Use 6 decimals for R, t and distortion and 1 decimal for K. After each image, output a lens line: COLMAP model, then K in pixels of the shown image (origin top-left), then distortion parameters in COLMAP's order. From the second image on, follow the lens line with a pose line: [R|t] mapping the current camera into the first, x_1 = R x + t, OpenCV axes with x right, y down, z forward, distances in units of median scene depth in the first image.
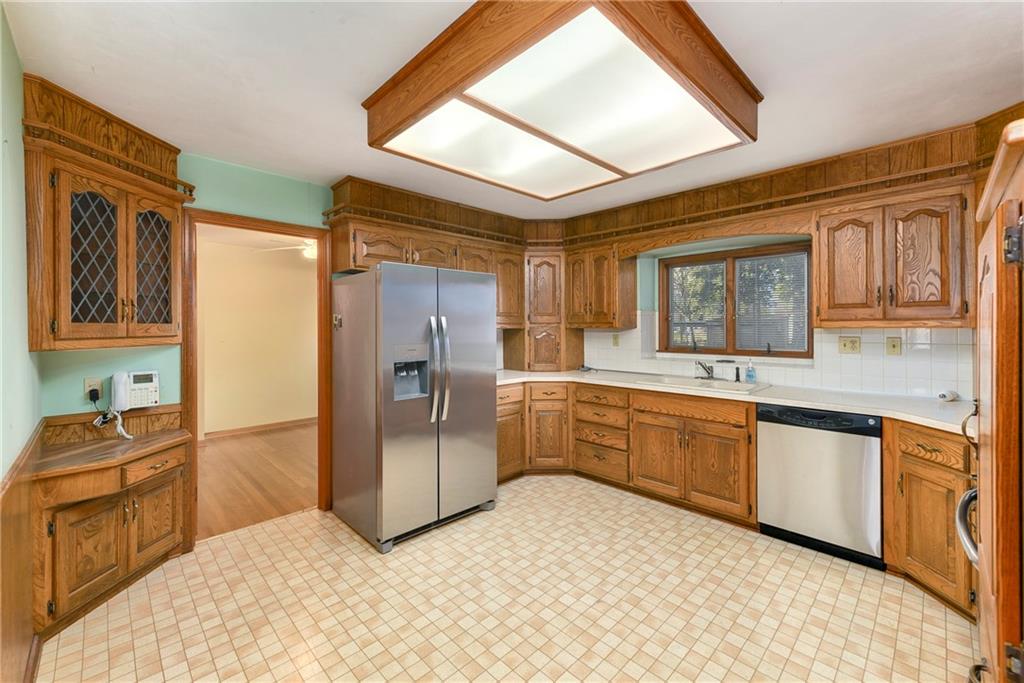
lens RADIAL K [[419.9, 0, 512.6], [0, 419.9, 328.1], [0, 0, 1]] dist [0.008831, -0.002491]
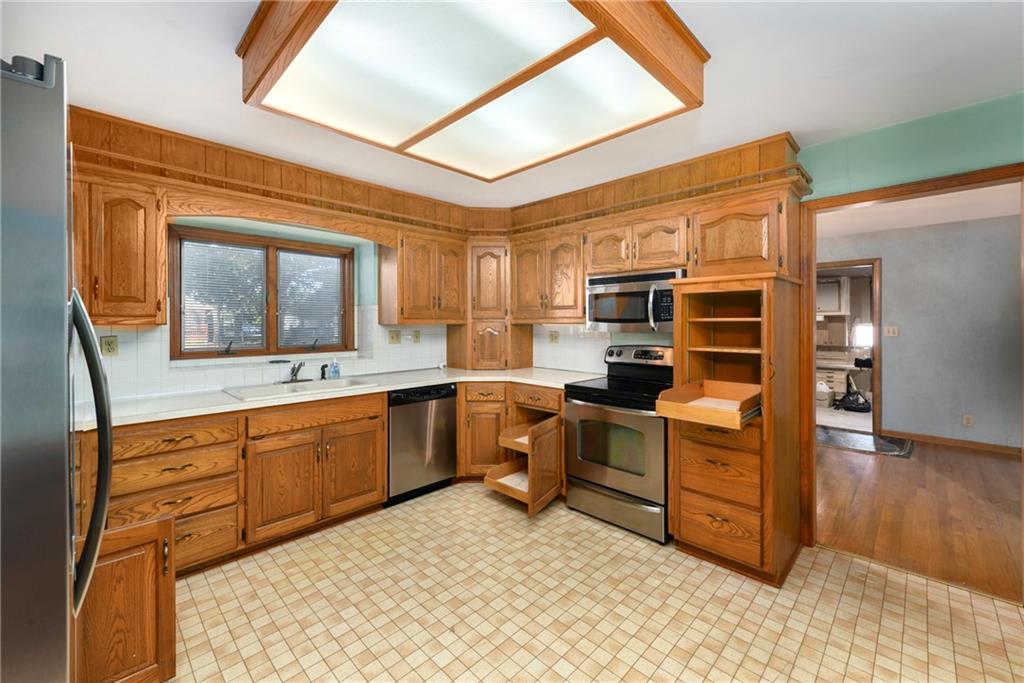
lens RADIAL K [[419.9, 0, 517.1], [0, 419.9, 324.0], [0, 0, 1]] dist [0.008831, -0.002491]
pose [[-0.029452, 0.002477, 0.999563, -0.472644], [0.004727, 0.999986, -0.002339, 0.003379], [-0.999555, 0.004656, -0.029464, 0.605082]]
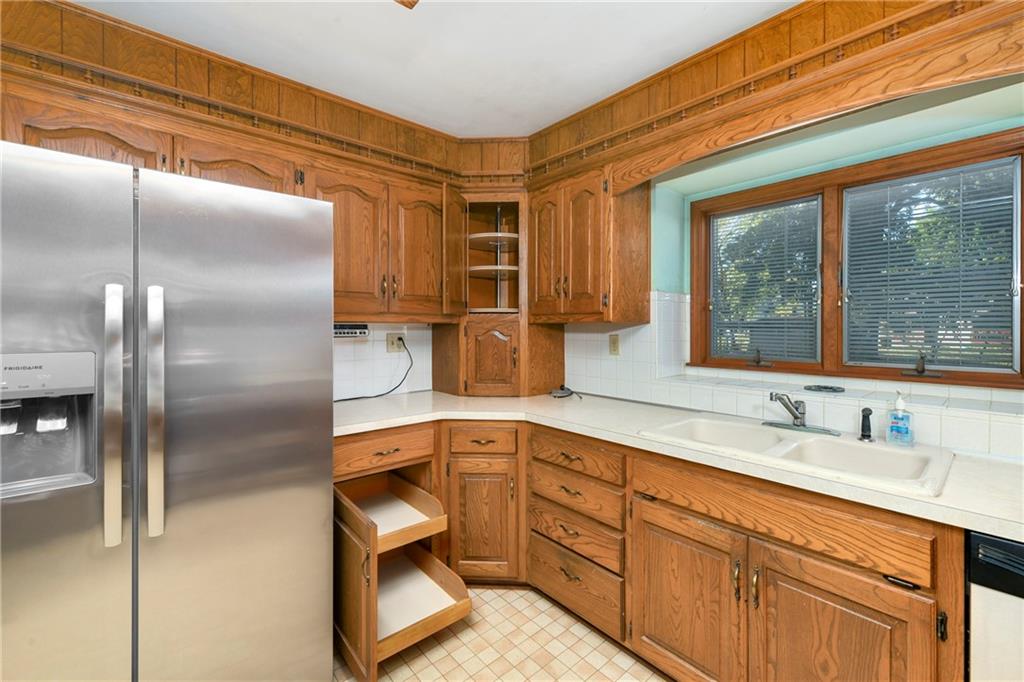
lens RADIAL K [[419.9, 0, 528.4], [0, 419.9, 330.7], [0, 0, 1]] dist [0.008831, -0.002491]
pose [[0.999166, 0.006385, -0.040330, 0.200688], [-0.006376, 0.999980, 0.000339, 0.013539], [0.040331, -0.000081, 0.999186, 0.557108]]
